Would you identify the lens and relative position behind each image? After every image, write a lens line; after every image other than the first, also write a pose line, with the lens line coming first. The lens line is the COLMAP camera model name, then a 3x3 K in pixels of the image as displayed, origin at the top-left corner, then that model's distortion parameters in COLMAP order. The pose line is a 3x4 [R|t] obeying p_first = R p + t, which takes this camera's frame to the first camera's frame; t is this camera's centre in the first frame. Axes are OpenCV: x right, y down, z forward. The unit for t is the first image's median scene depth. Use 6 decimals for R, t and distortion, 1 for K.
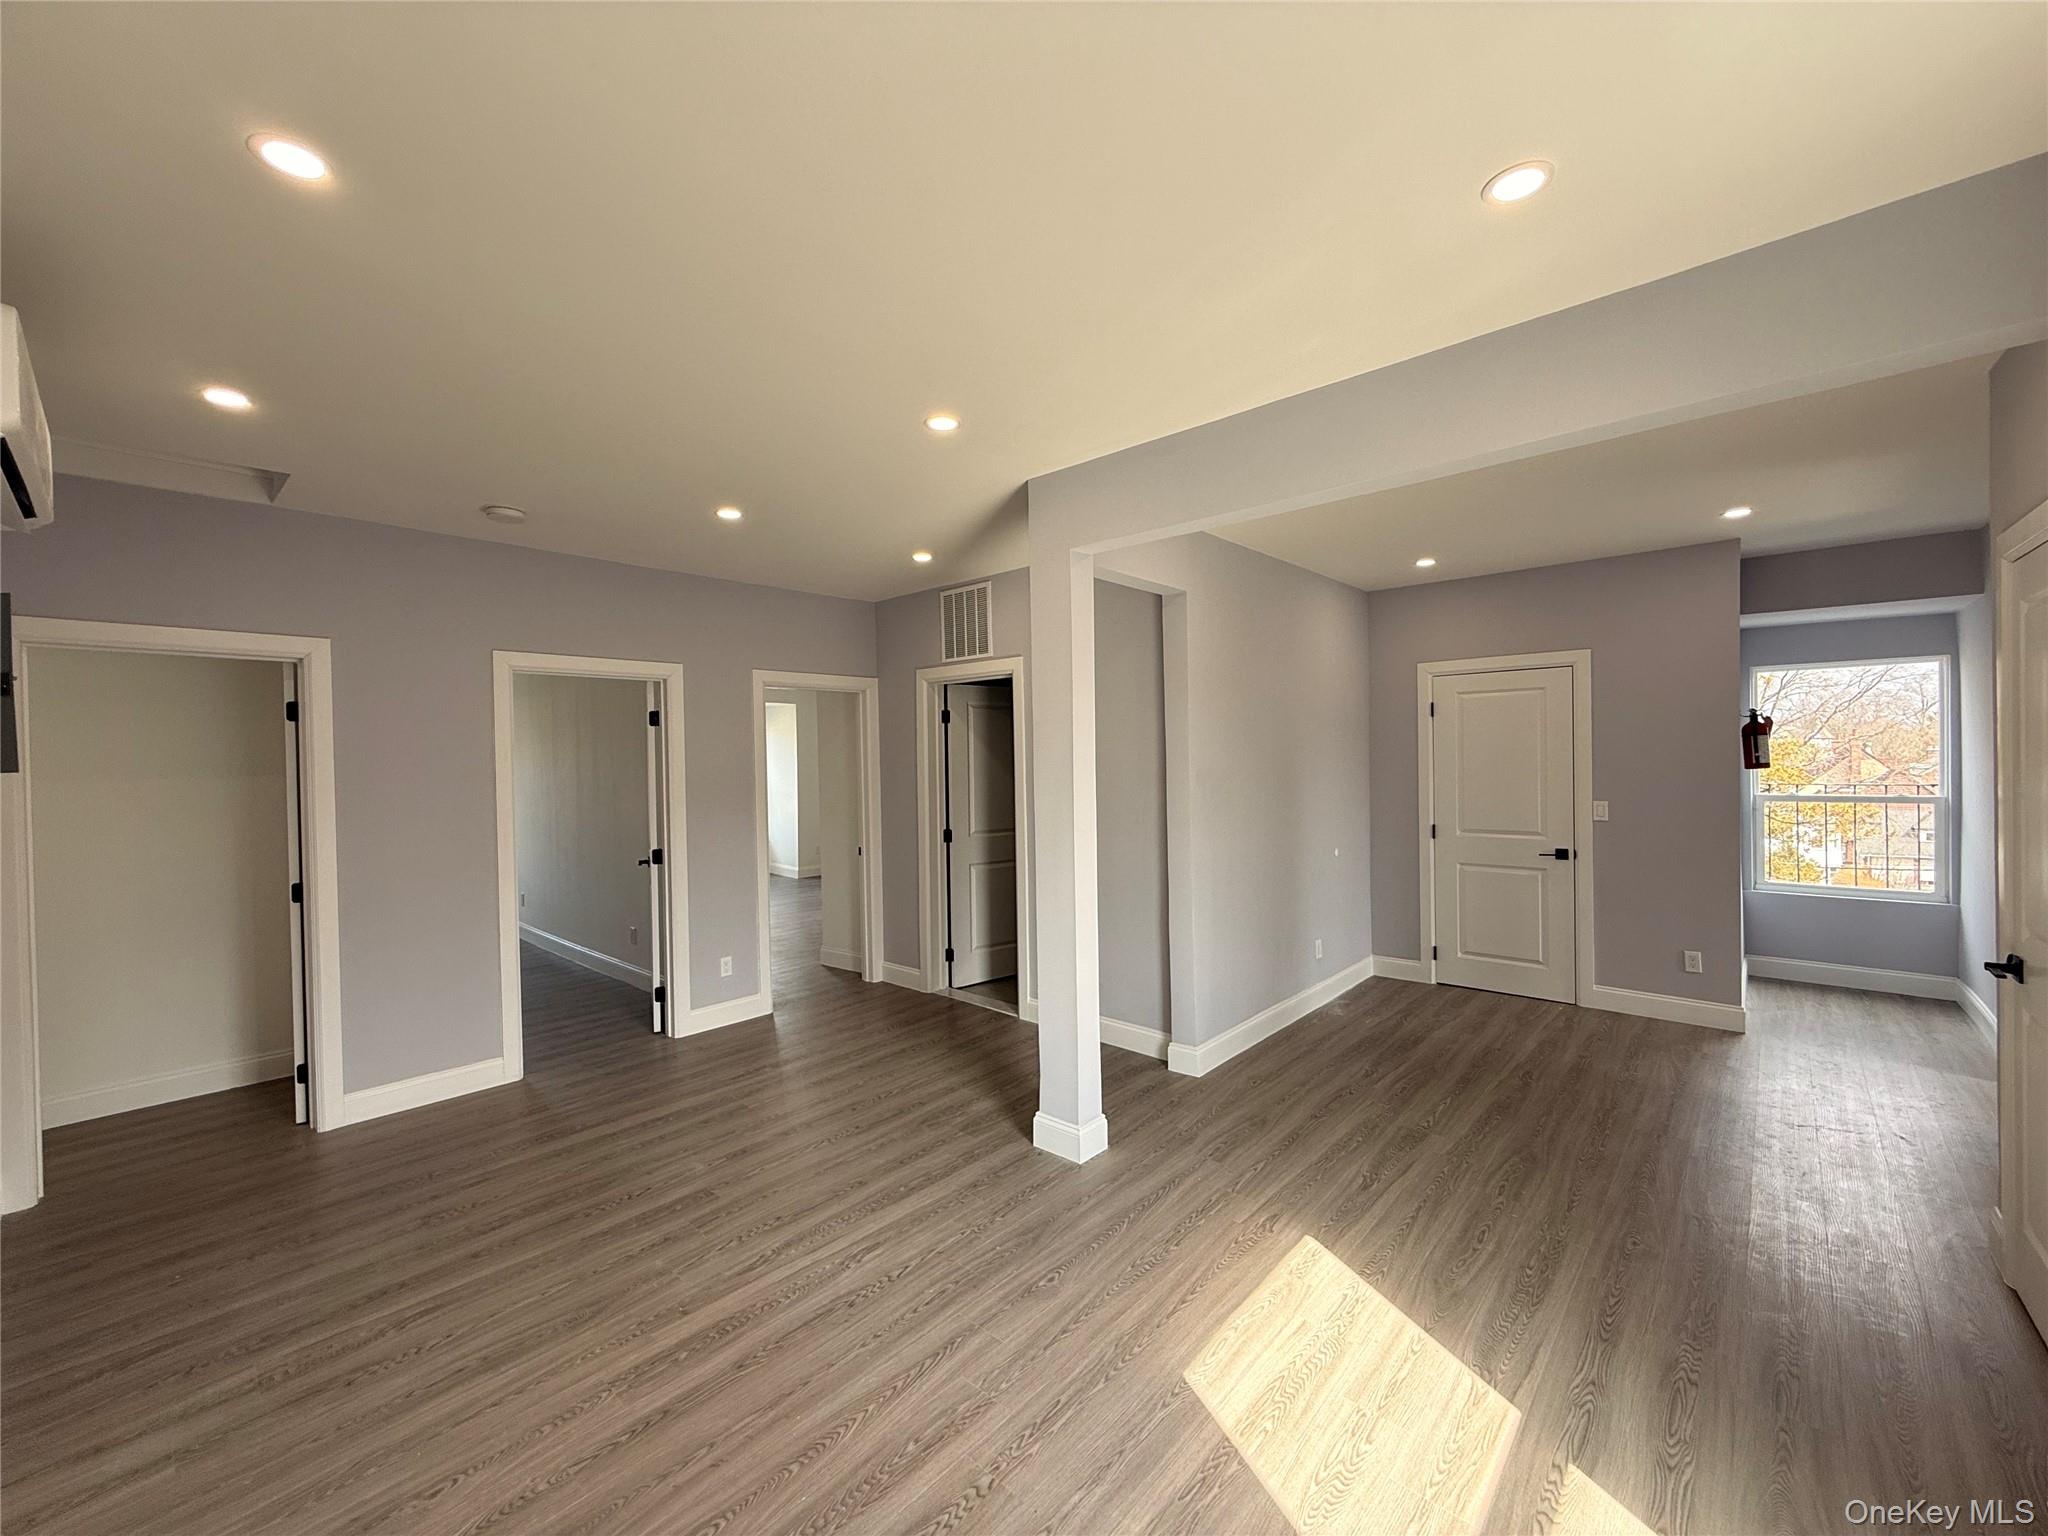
lens RADIAL K [[815.8, 0, 1019.0], [0, 815.8, 767.5], [0, 0, 1]] dist [0.000312, 0.000469]
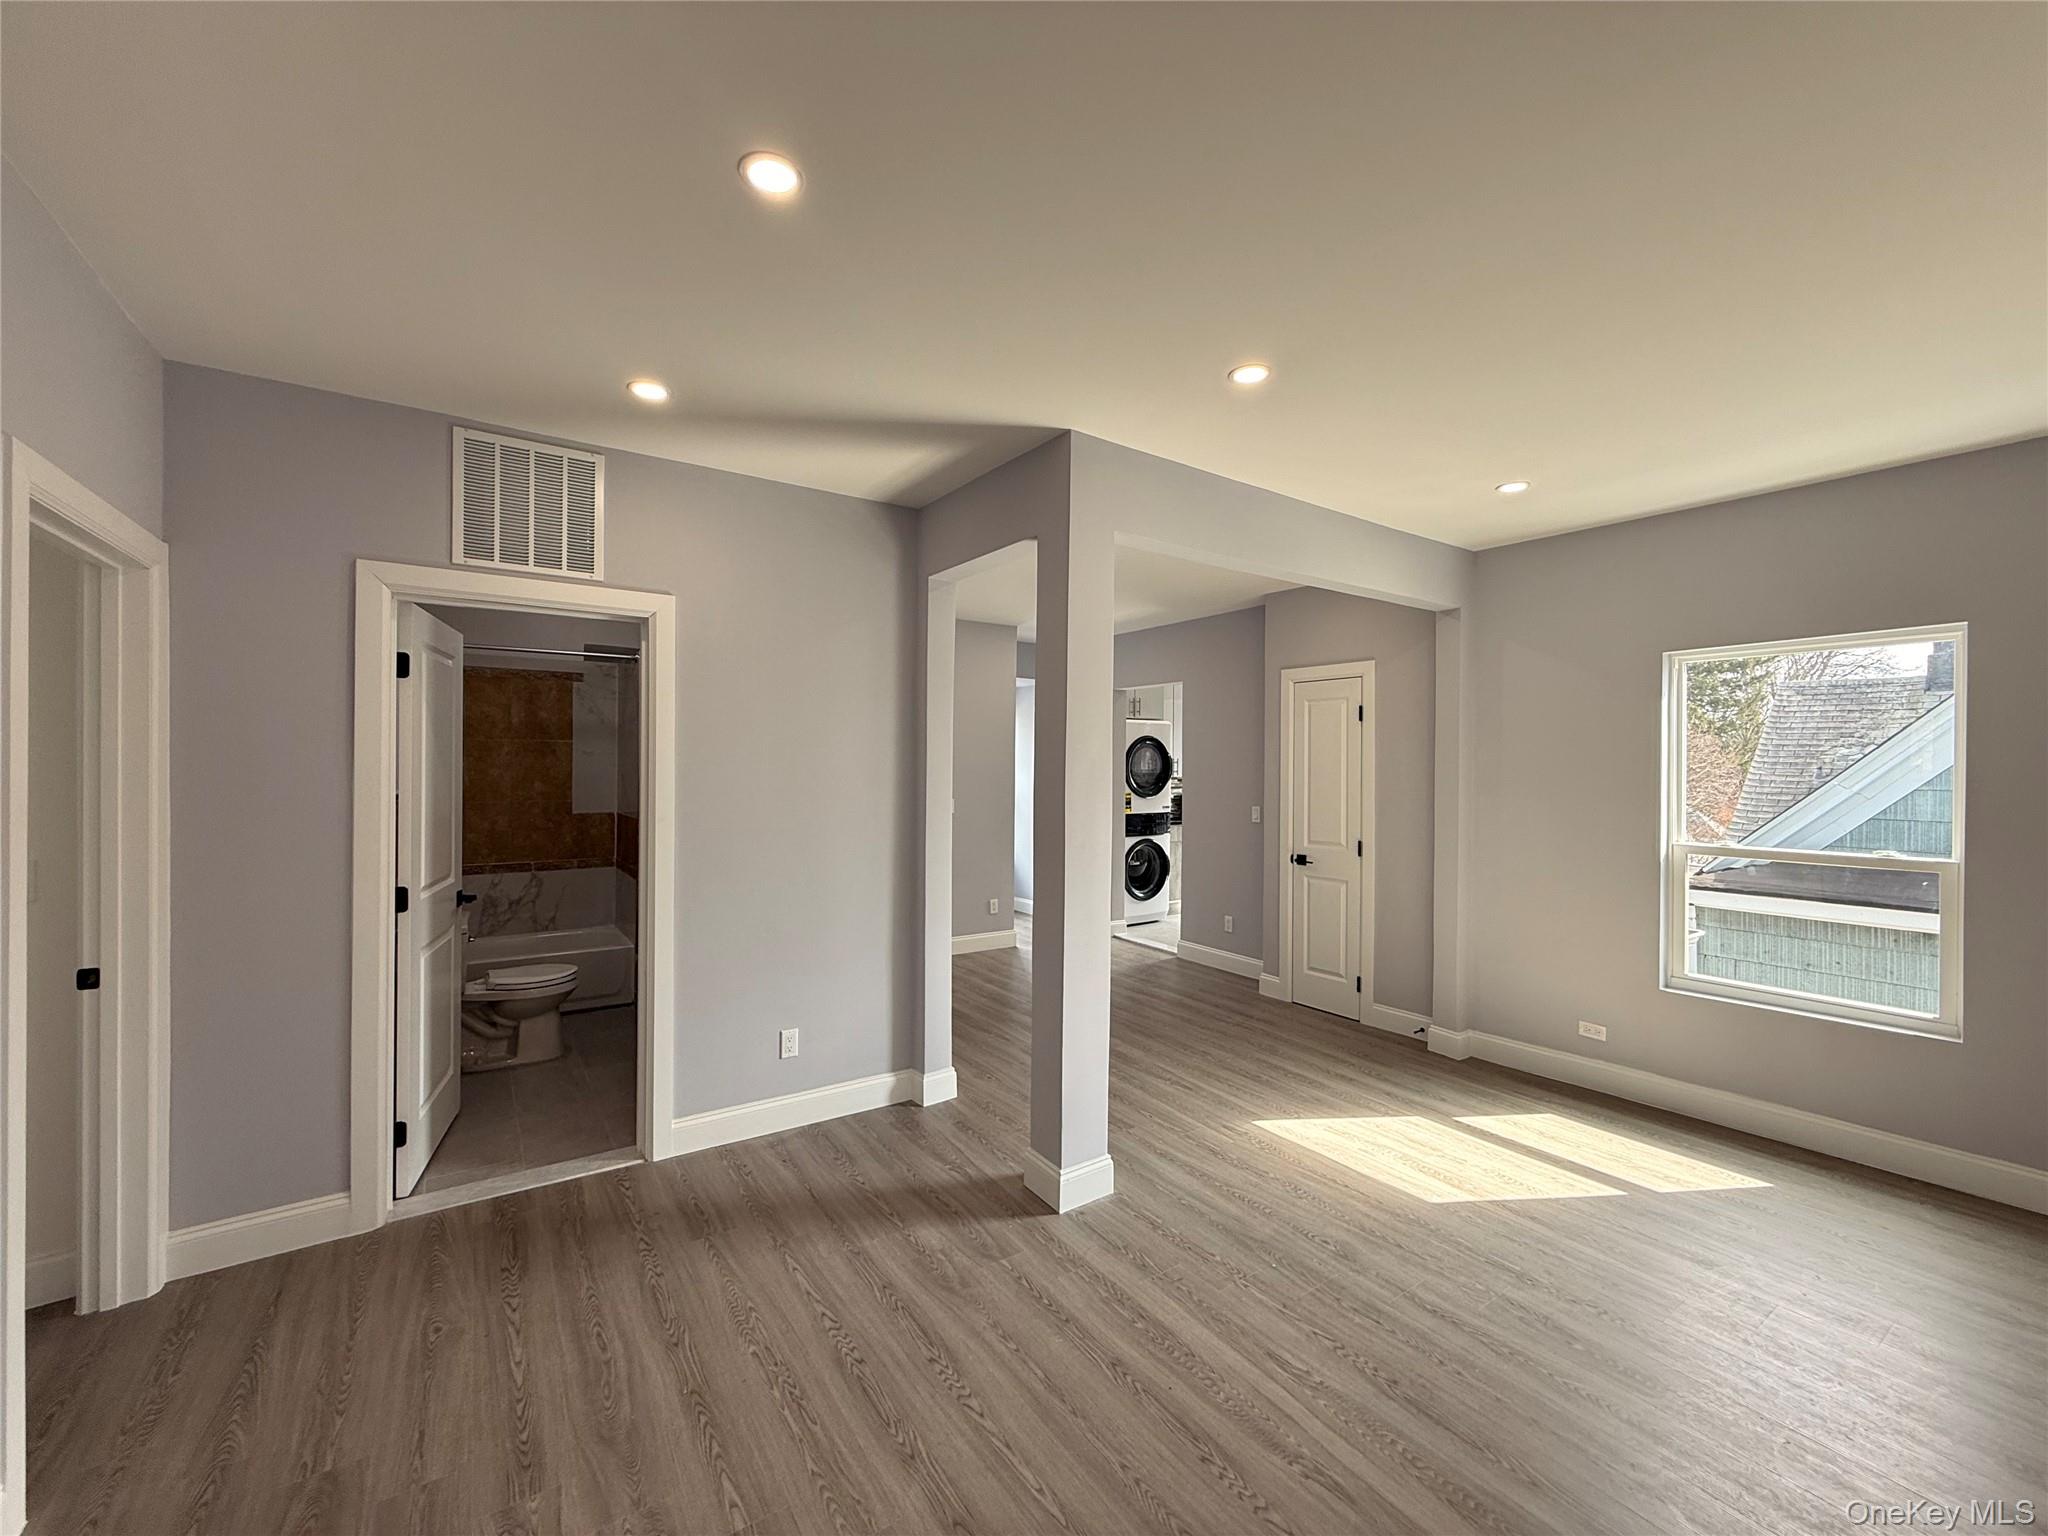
lens RADIAL K [[815.8, 0, 1019.0], [0, 815.8, 767.5], [0, 0, 1]] dist [0.000312, 0.000469]
pose [[0.229576, 0.019549, 0.973094, -1.007189], [0.001883, 0.999787, -0.020530, 0.026351], [-0.973289, 0.006545, 0.229490, 1.041233]]
